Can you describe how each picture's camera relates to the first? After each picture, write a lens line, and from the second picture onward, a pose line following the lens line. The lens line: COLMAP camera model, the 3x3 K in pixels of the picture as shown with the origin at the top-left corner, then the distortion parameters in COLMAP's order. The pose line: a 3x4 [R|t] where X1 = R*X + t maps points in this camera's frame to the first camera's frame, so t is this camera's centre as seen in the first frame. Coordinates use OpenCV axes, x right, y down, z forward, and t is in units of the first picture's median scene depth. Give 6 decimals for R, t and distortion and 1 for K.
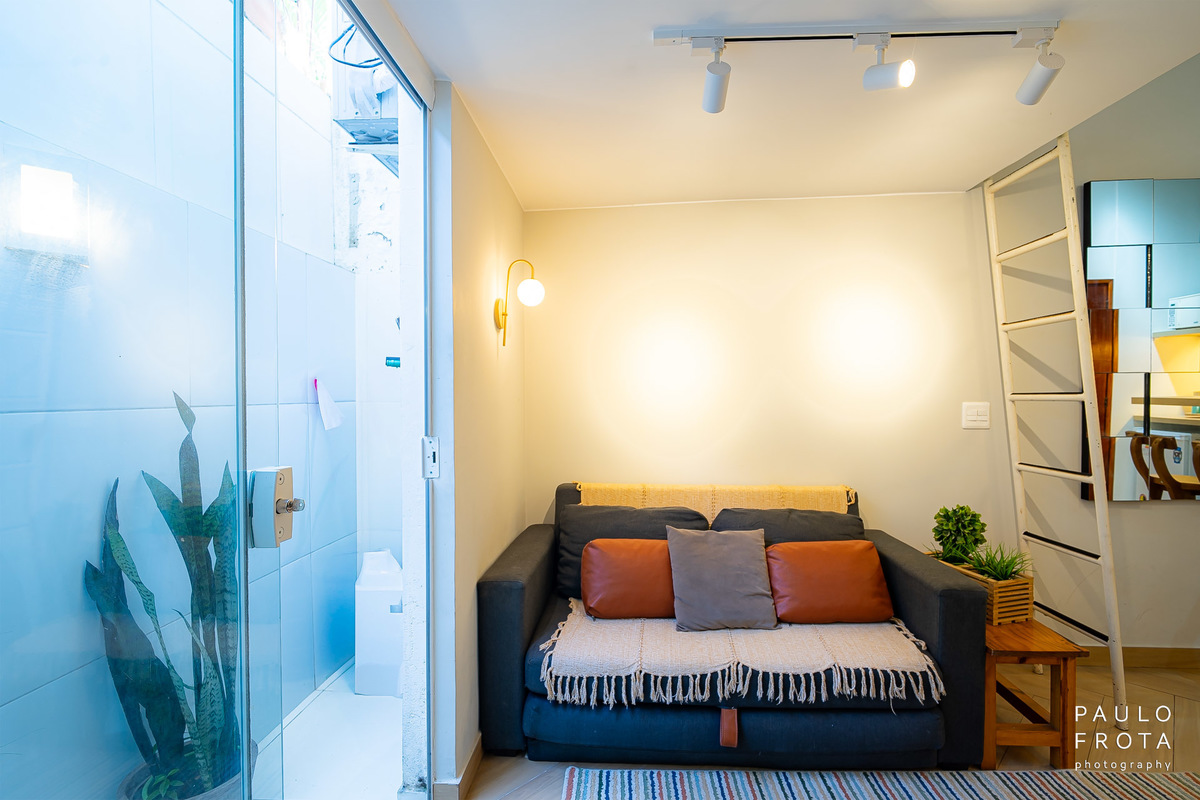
lens RADIAL K [[559.8, 0, 614.2], [0, 559.8, 399.1], [0, 0, 1]] dist [-0.002698, -0.000773]
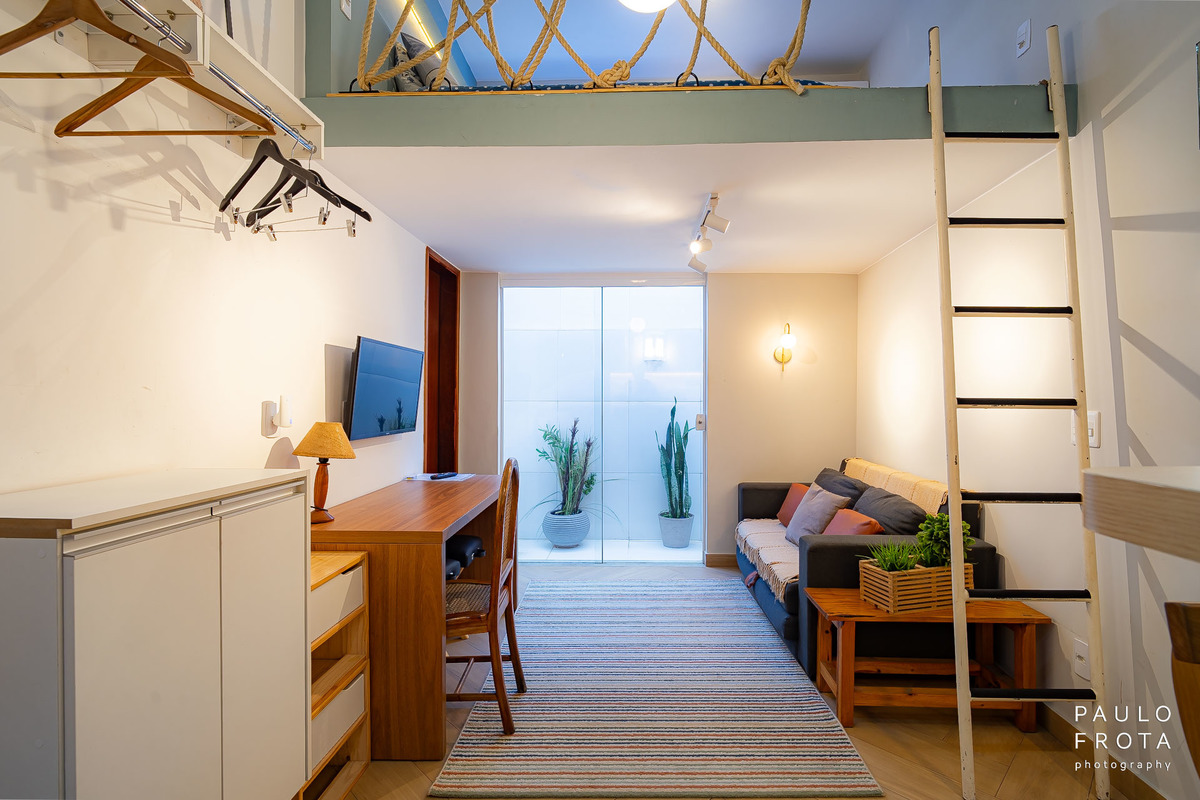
lens RADIAL K [[561.5, 0, 611.1], [0, 561.5, 400.3], [0, 0, 1]] dist [0.002473, -0.006340]
pose [[-0.003000, 0.009518, -0.999950, 1.771874], [-0.009953, 0.999905, 0.009547, -0.011463], [0.999946, 0.009981, -0.002905, 0.464892]]
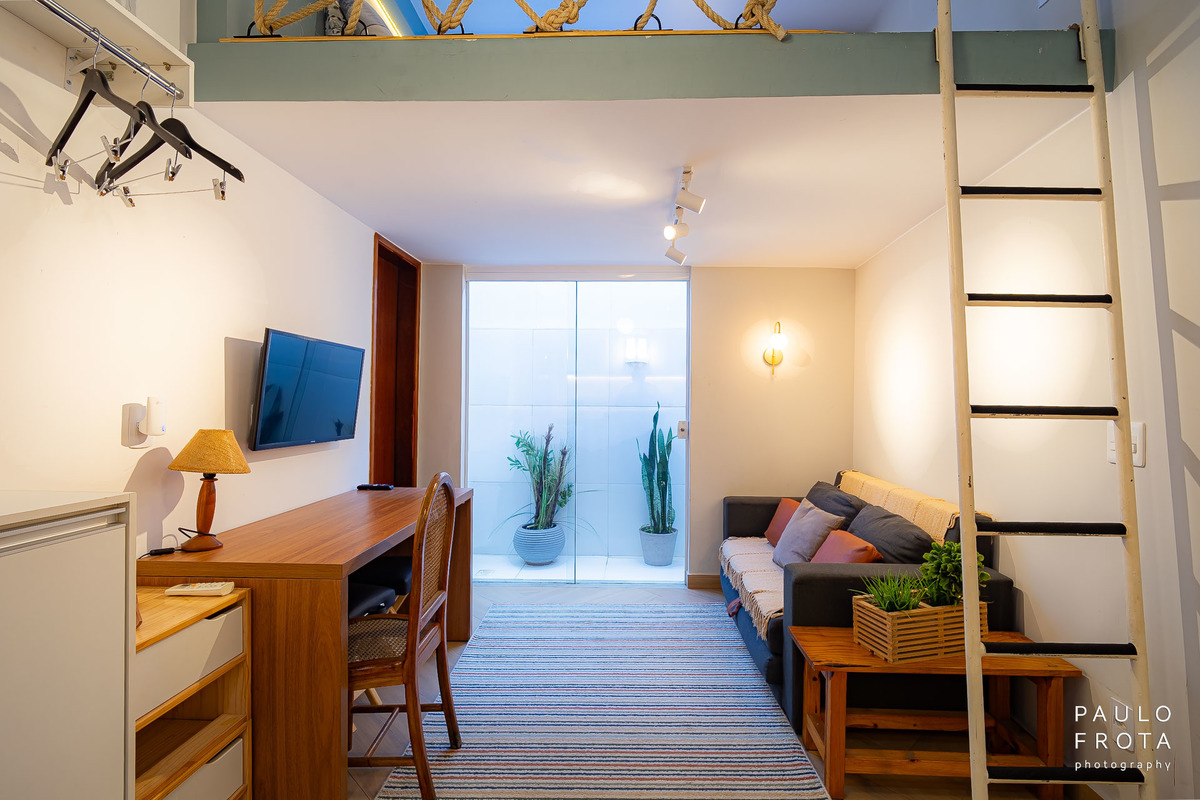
lens RADIAL K [[564.7, 0, 611.2], [0, 564.7, 399.8], [0, 0, 1]] dist [-0.002782, -0.001343]
pose [[-0.002636, 0.000585, -0.999996, 1.607420], [-0.016454, 0.999864, 0.000628, -0.012021], [0.999861, 0.016456, -0.002626, 0.548856]]
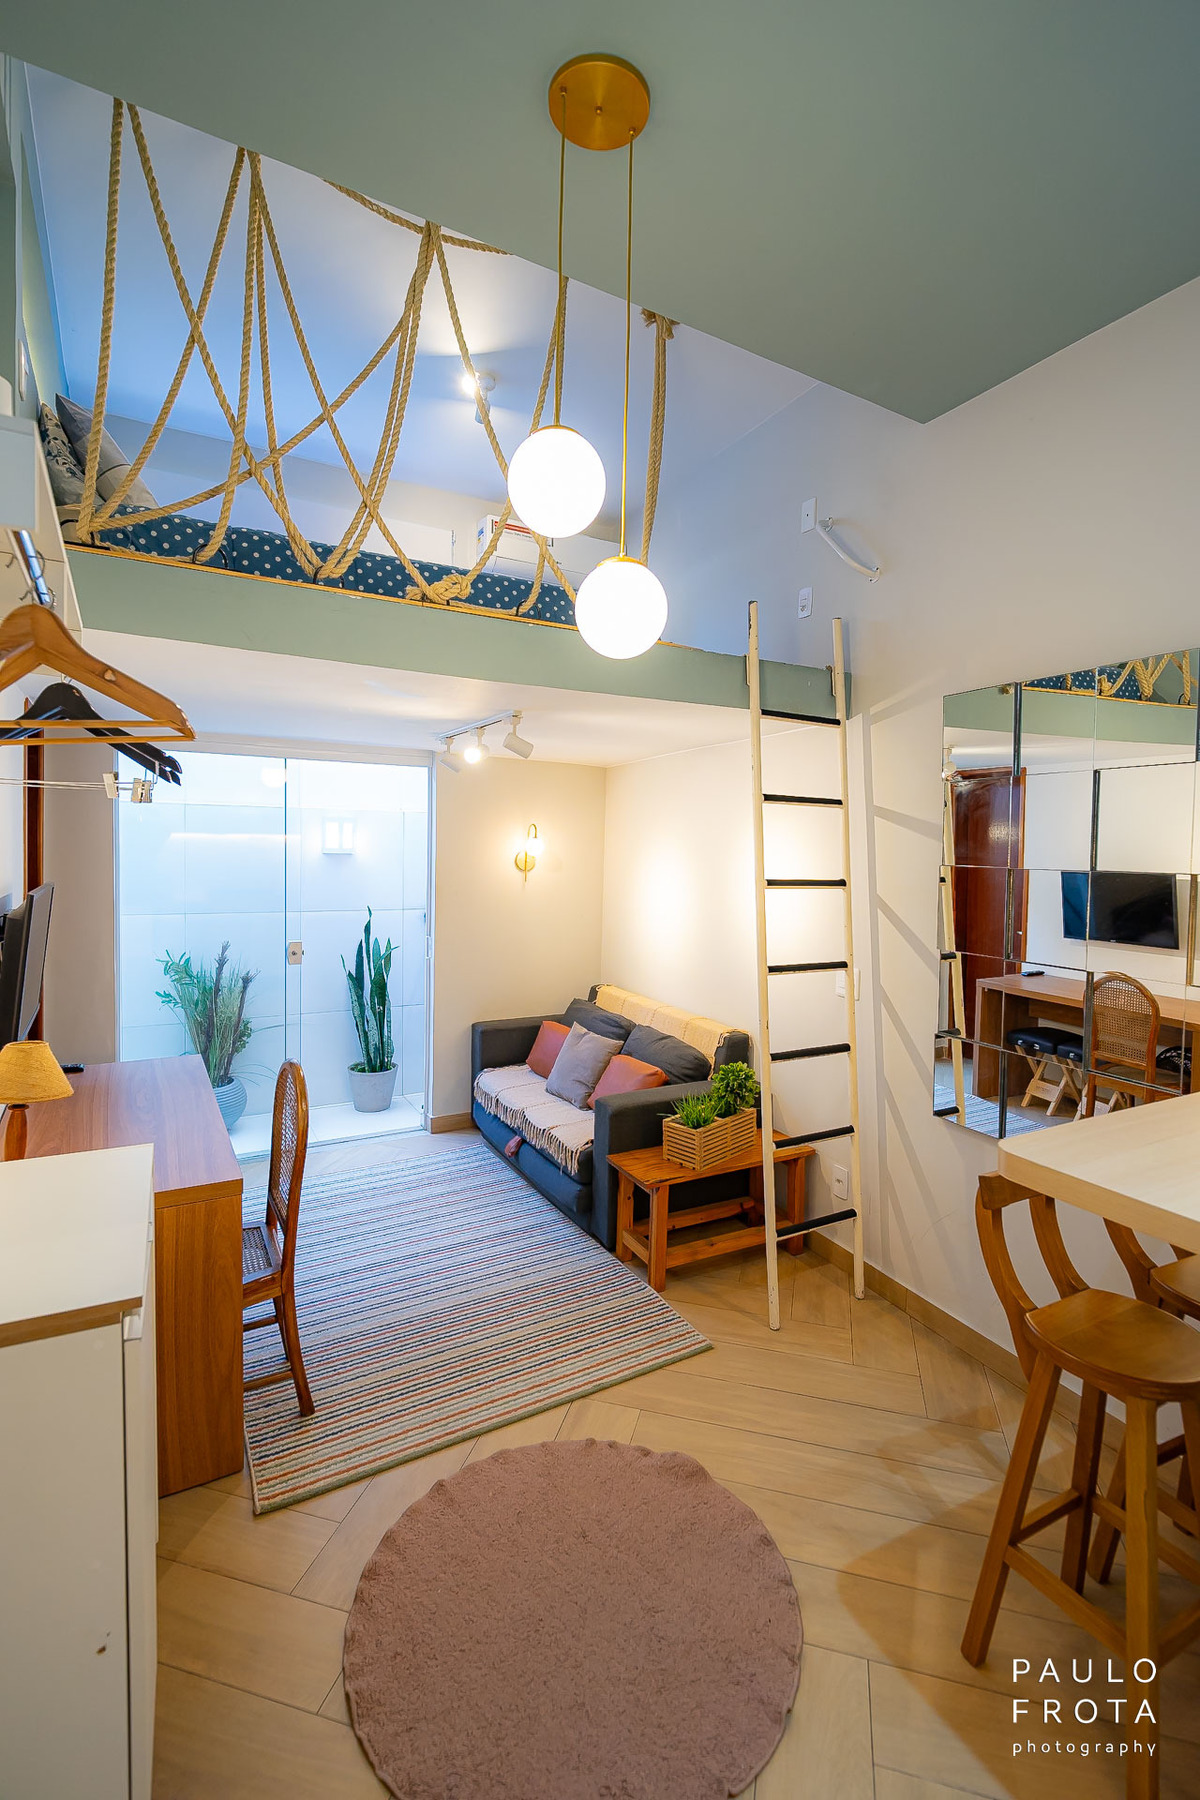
lens RADIAL K [[833.5, 0, 601.7], [0, 833.5, 883.0], [0, 0, 1]] dist [0.000409, -0.007298]
pose [[0.509458, 0.056307, -0.858651, 1.949384], [-0.030255, 0.998412, 0.047521, -0.216204], [0.859964, 0.001768, 0.510352, 0.034952]]
